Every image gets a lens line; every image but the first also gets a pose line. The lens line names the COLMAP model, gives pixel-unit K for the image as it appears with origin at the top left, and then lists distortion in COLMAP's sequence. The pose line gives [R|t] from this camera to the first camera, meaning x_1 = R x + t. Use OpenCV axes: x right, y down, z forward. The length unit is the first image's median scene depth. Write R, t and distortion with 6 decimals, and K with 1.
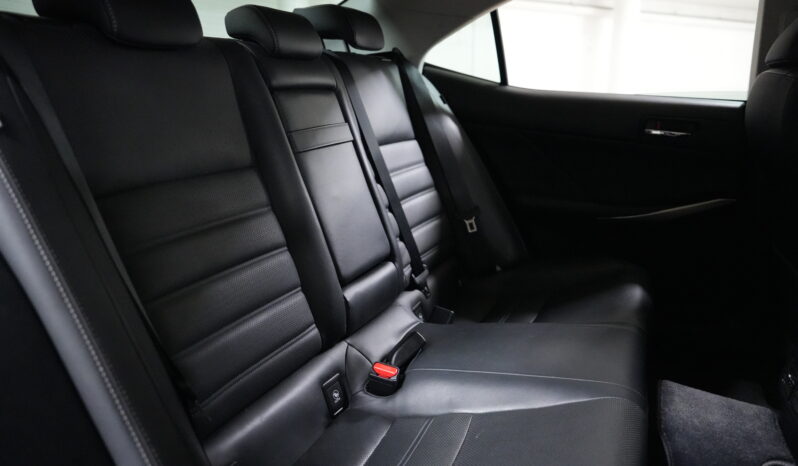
lens RADIAL K [[544.7, 0, 399.0], [0, 544.7, 233.0], [0, 0, 1]] dist [-0.124719, 0.097209]
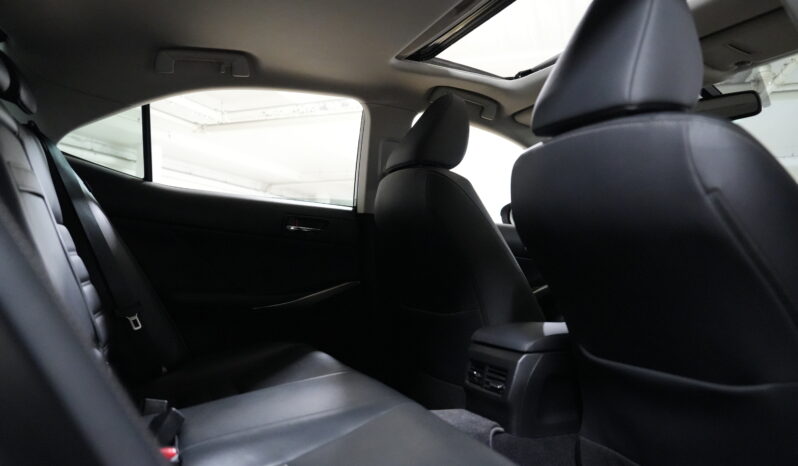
lens RADIAL K [[544.7, 0, 399.0], [0, 544.7, 233.0], [0, 0, 1]] dist [-0.124719, 0.097209]
pose [[0.627210, 0.059239, 0.776594, -0.276405], [0.178087, 0.959780, -0.217044, 0.109932], [-0.758216, 0.274433, 0.591434, 0.119616]]
